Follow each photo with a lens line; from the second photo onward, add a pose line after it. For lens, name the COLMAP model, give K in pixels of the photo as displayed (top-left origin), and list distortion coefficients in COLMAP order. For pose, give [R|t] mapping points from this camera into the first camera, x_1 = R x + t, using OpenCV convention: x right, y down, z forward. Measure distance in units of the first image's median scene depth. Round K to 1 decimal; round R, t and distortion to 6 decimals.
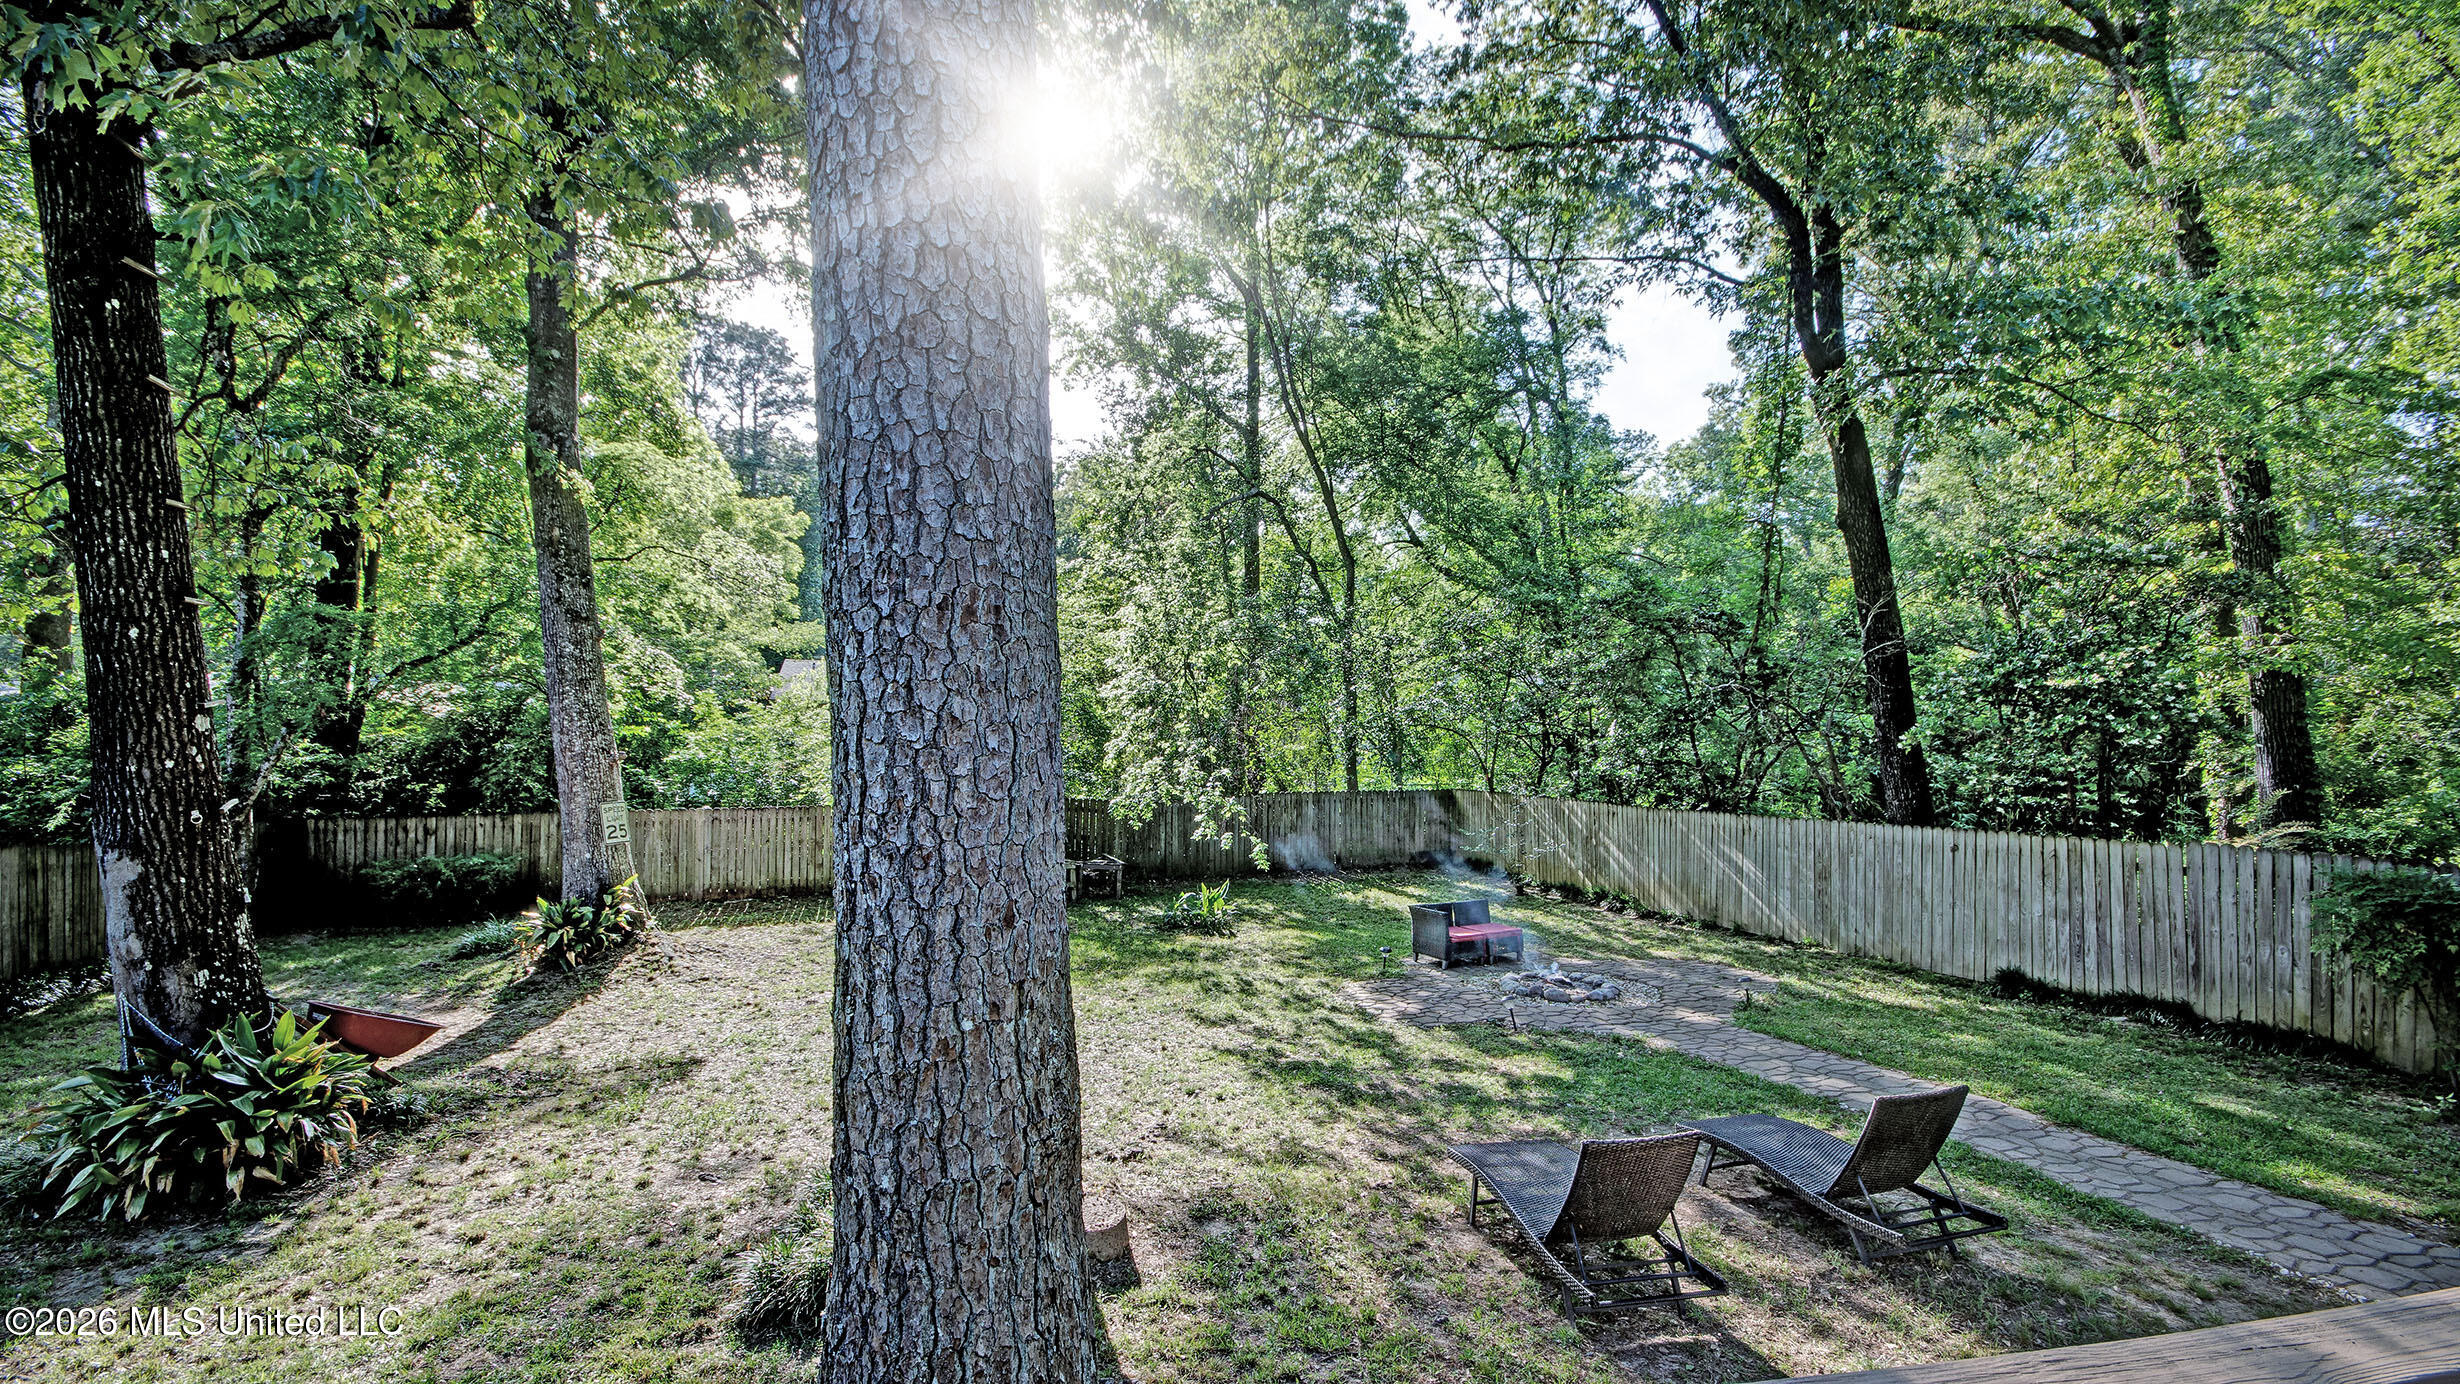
lens RADIAL K [[1063.8, 0, 1228.9], [0, 1063.8, 705.1], [0, 0, 1]] dist [-0.000993, -0.000439]
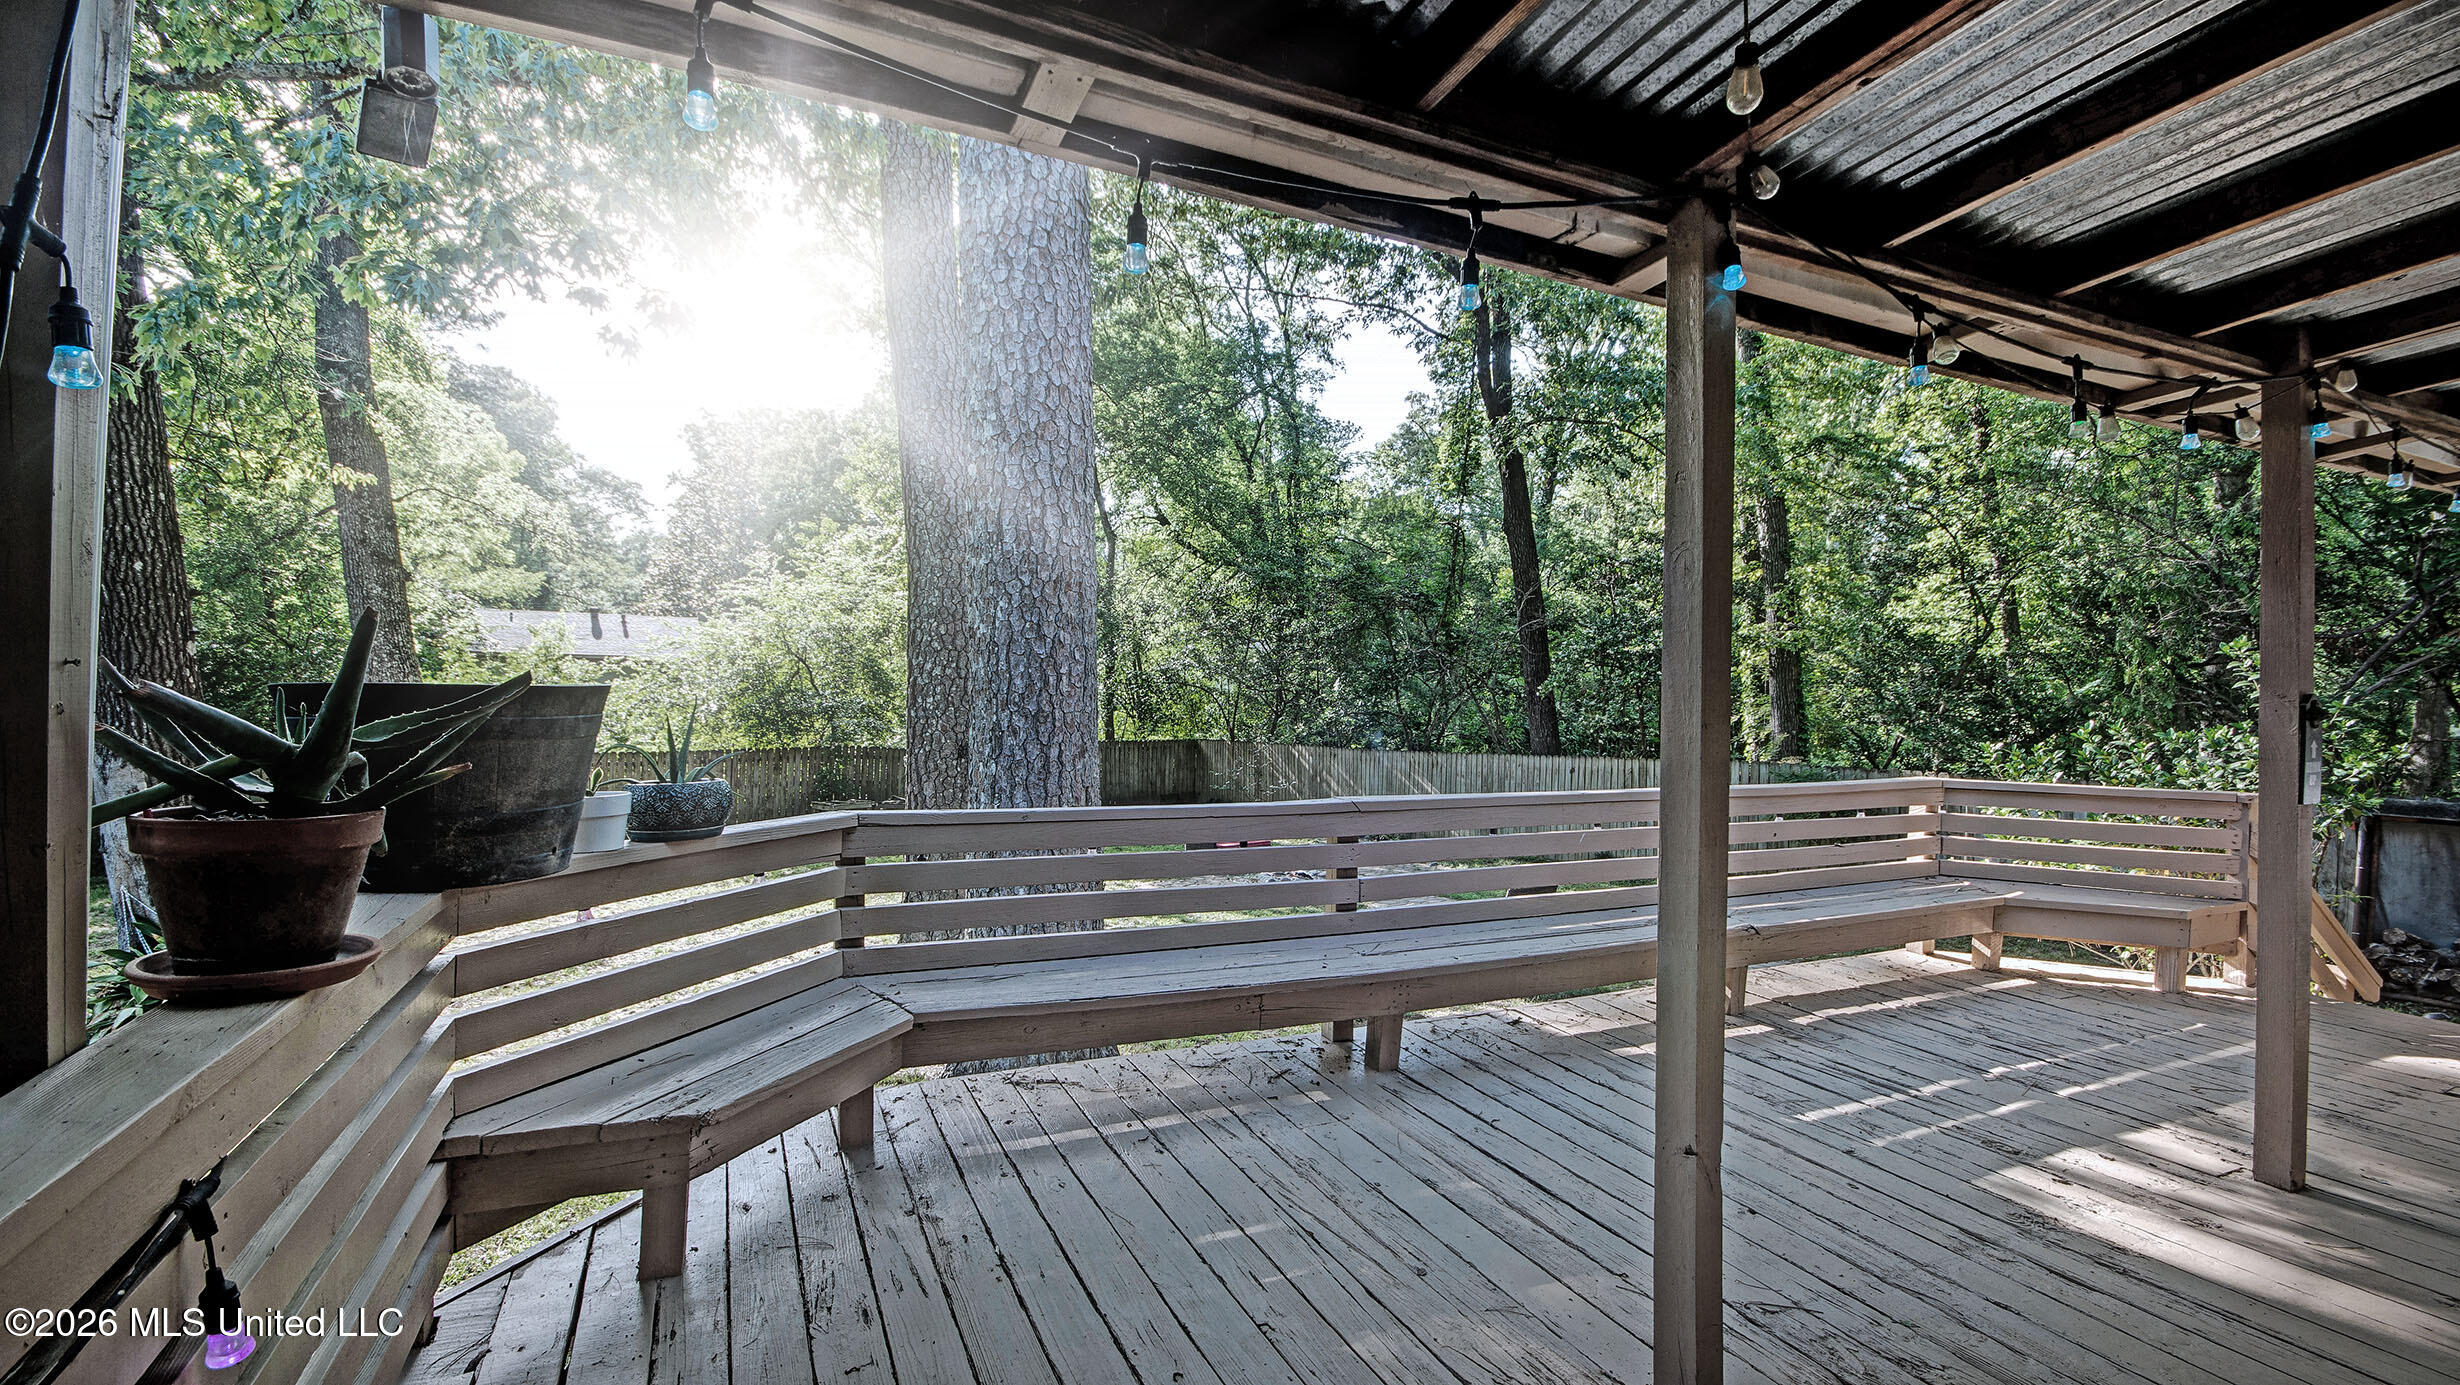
lens RADIAL K [[1063.8, 0, 1228.9], [0, 1063.8, 705.6], [0, 0, 1]] dist [-0.000993, -0.000439]
pose [[0.964817, 0.007154, 0.262827, -0.083928], [-0.015504, 0.999438, 0.029710, 0.011456], [-0.262467, -0.032739, 0.964386, -0.157505]]
